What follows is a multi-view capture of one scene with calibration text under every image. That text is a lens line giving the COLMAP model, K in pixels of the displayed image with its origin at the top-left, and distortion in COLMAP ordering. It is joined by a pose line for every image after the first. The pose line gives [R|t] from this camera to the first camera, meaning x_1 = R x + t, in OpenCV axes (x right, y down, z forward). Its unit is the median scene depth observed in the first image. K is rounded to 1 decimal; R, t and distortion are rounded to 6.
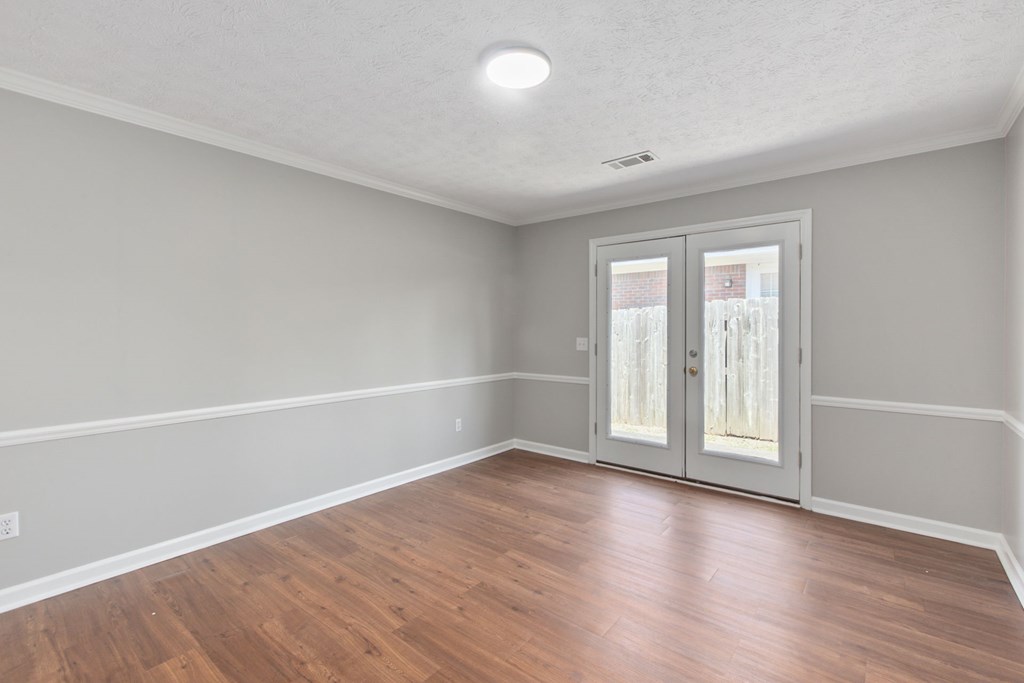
lens RADIAL K [[456.9, 0, 514.2], [0, 456.9, 331.5], [0, 0, 1]] dist [0.001630, 0.000505]
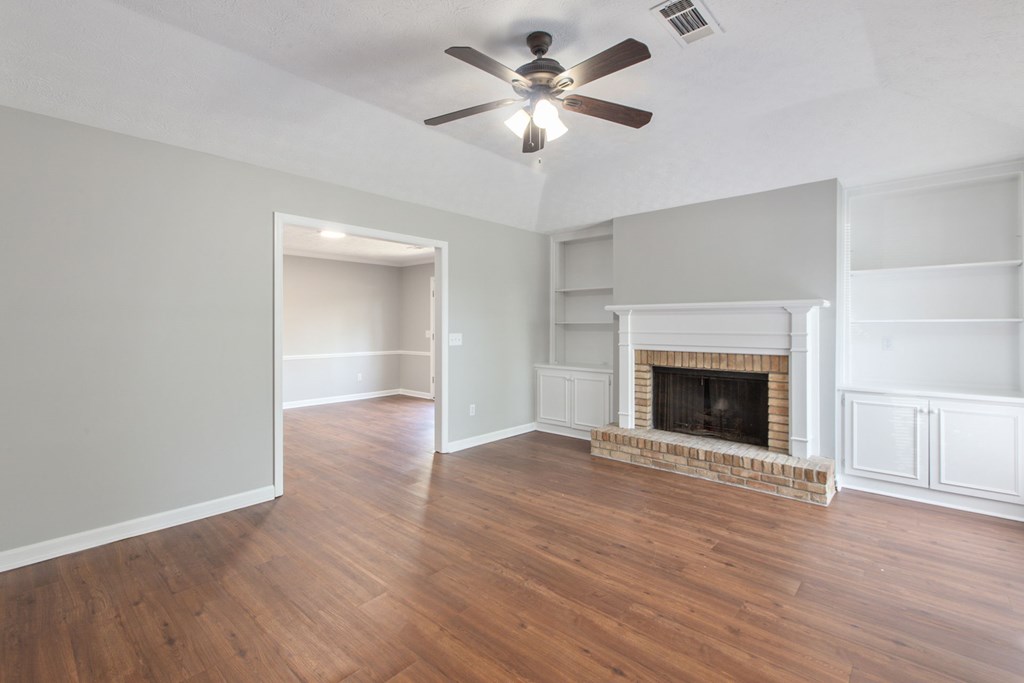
lens RADIAL K [[456.9, 0, 508.6], [0, 456.9, 326.6], [0, 0, 1]] dist [0.001630, 0.000505]
pose [[0.998188, 0.000312, -0.060172, 0.592127], [-0.000657, 0.999983, -0.005712, 0.008213], [0.060169, 0.005741, 0.998172, -0.819775]]
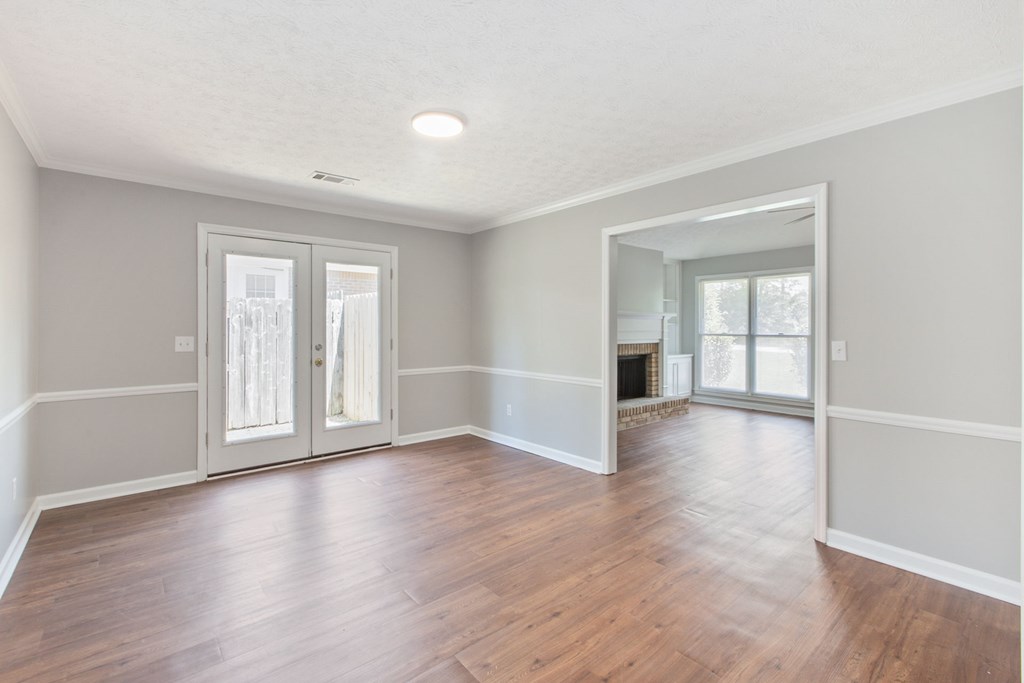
lens RADIAL K [[456.9, 0, 503.5], [0, 456.9, 331.5], [0, 0, 1]] dist [0.001630, 0.000505]
pose [[0.200646, -0.011650, 0.979595, -0.567007], [0.005980, 0.999925, 0.010667, -0.001049], [-0.979646, 0.003718, 0.200700, 0.262161]]
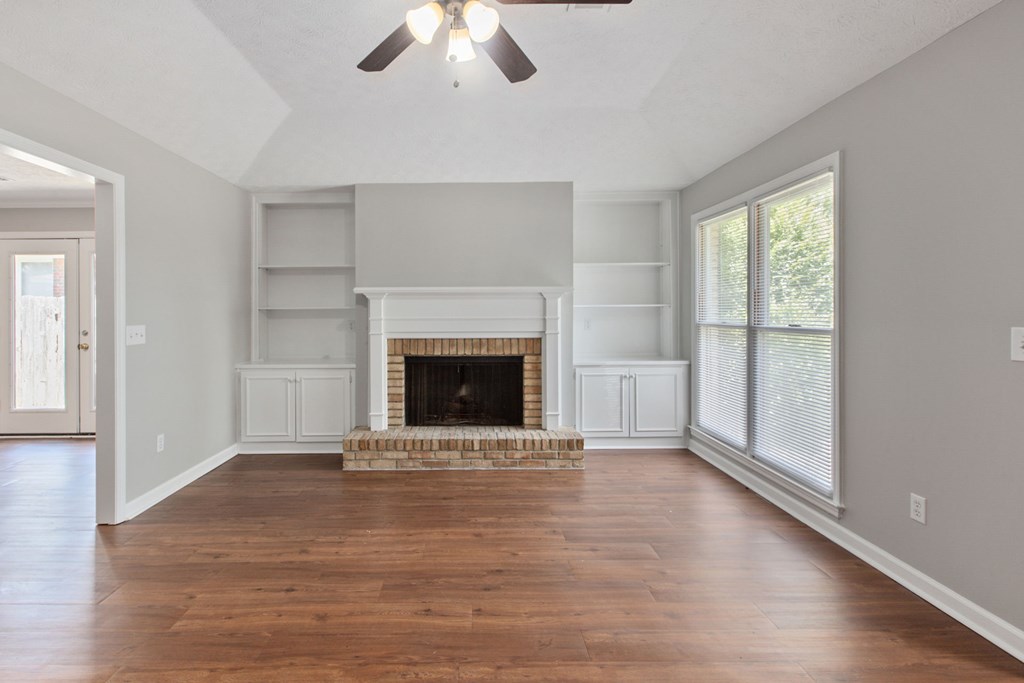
lens RADIAL K [[480.0, 0, 472.6], [0, 480.0, 312.4], [0, 0, 1]] dist [-0.000231, 0.001289]
pose [[0.782946, -0.006763, 0.622053, 0.352220], [0.011493, 0.999927, -0.003594, 0.007538], [-0.621984, 0.009963, 0.782967, -0.611949]]
